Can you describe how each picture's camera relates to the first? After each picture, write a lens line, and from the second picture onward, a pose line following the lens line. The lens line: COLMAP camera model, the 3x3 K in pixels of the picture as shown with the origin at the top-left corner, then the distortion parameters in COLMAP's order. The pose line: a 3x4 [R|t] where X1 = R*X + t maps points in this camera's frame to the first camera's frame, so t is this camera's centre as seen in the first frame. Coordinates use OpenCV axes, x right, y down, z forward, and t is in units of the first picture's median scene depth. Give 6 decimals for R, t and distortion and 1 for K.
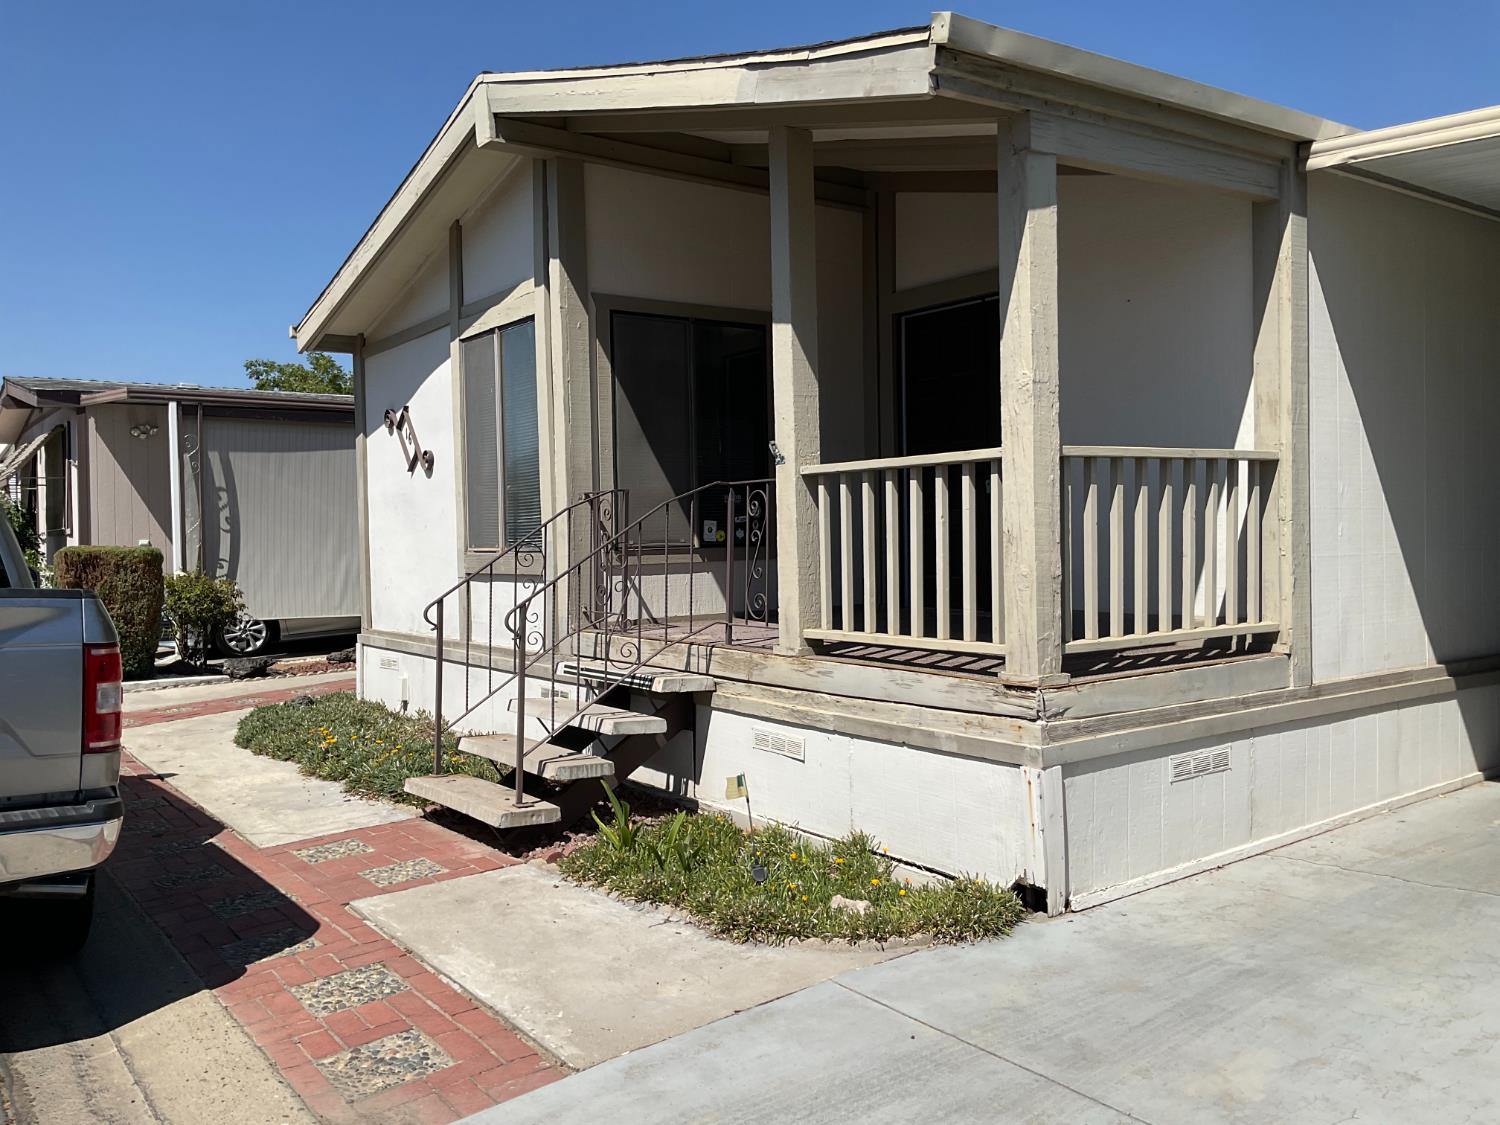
lens RADIAL K [[1235.8, 0, 752.6], [0, 1235.8, 564.4], [0, 0, 1]] dist [0.065524, -0.132972]
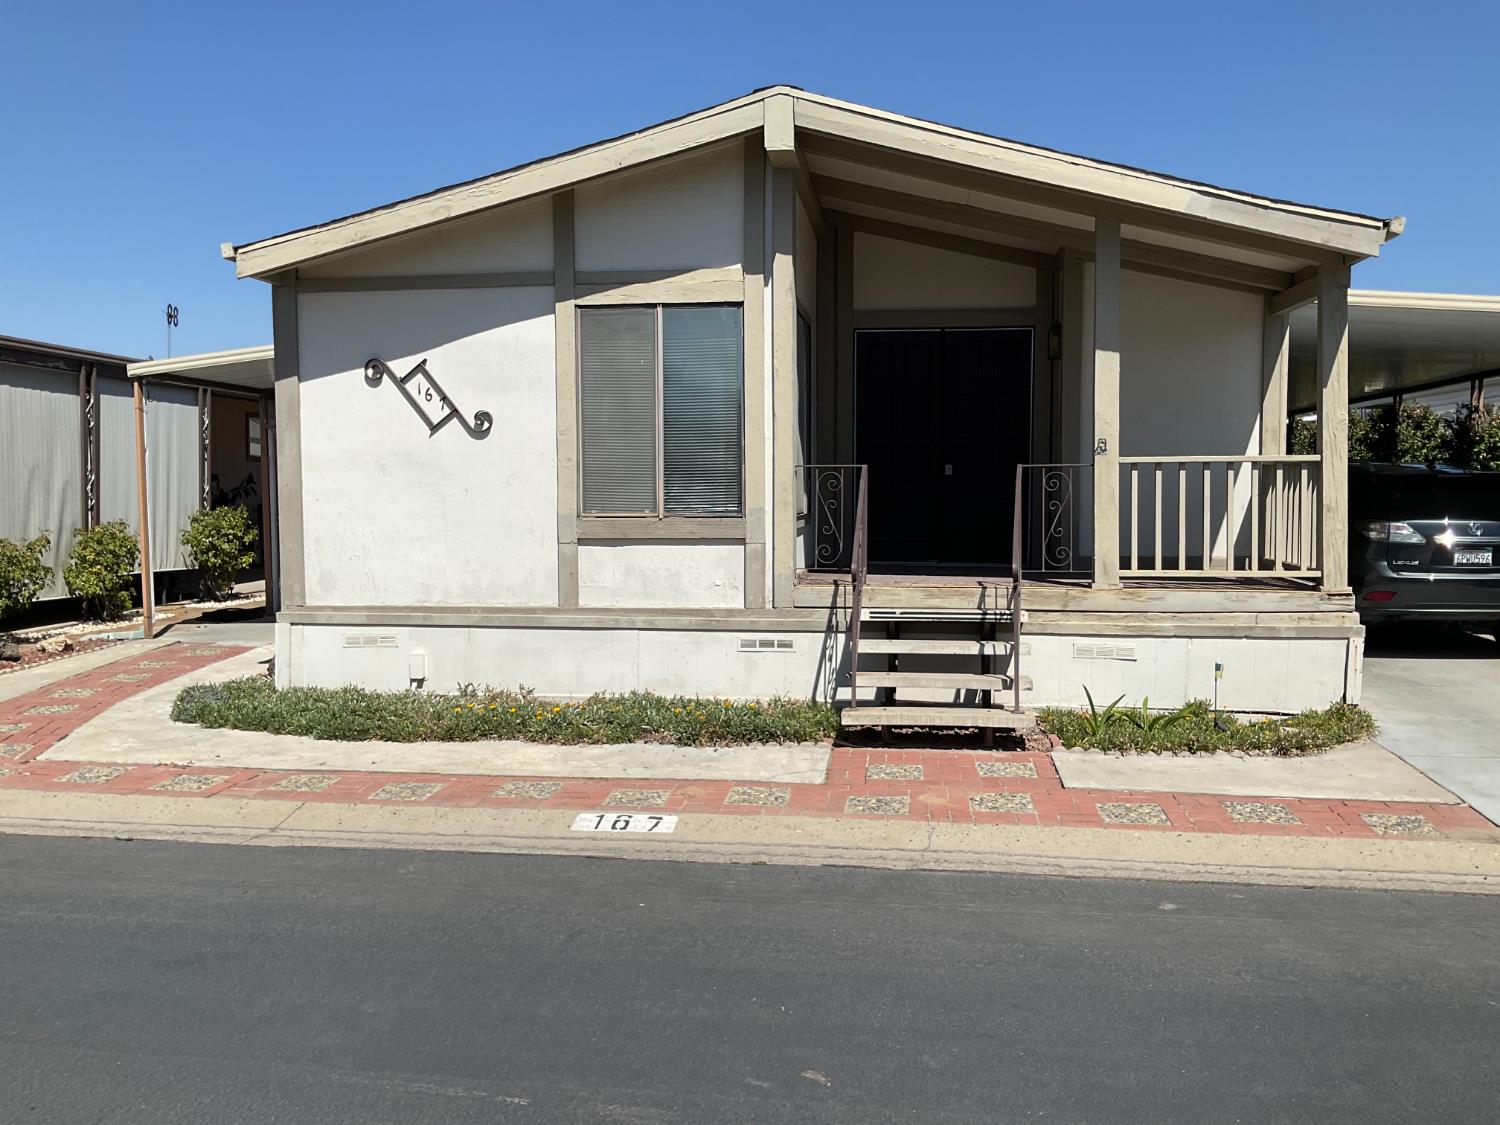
lens RADIAL K [[1235.8, 0, 749.3], [0, 1235.8, 558.0], [0, 0, 1]] dist [0.065524, -0.132972]
pose [[0.693835, -0.022035, 0.719797, -1.471349], [0.007172, 0.999694, 0.023690, 0.000561], [-0.720098, -0.011274, 0.693780, 0.346732]]
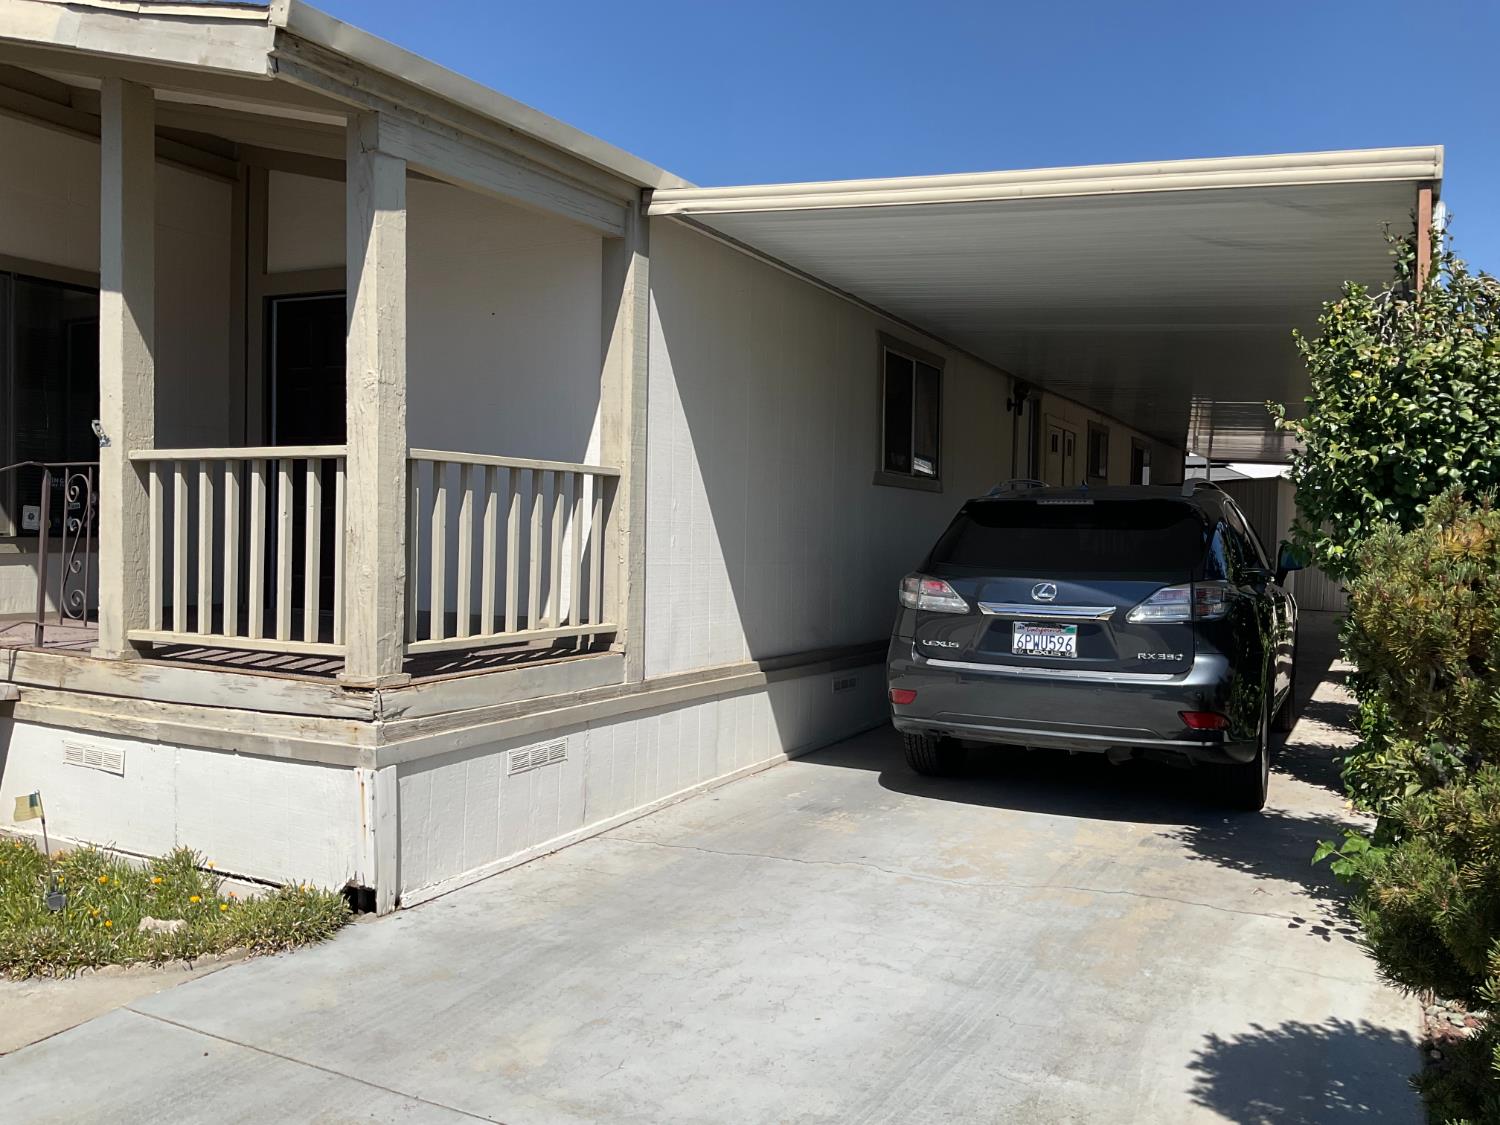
lens RADIAL K [[1235.8, 0, 760.6], [0, 1235.8, 565.6], [0, 0, 1]] dist [0.065524, -0.132972]
pose [[0.890926, 0.026196, 0.453393, 0.044624], [-0.025767, 0.999643, -0.007124, -0.000205], [-0.453418, -0.005336, 0.891282, -0.029479]]
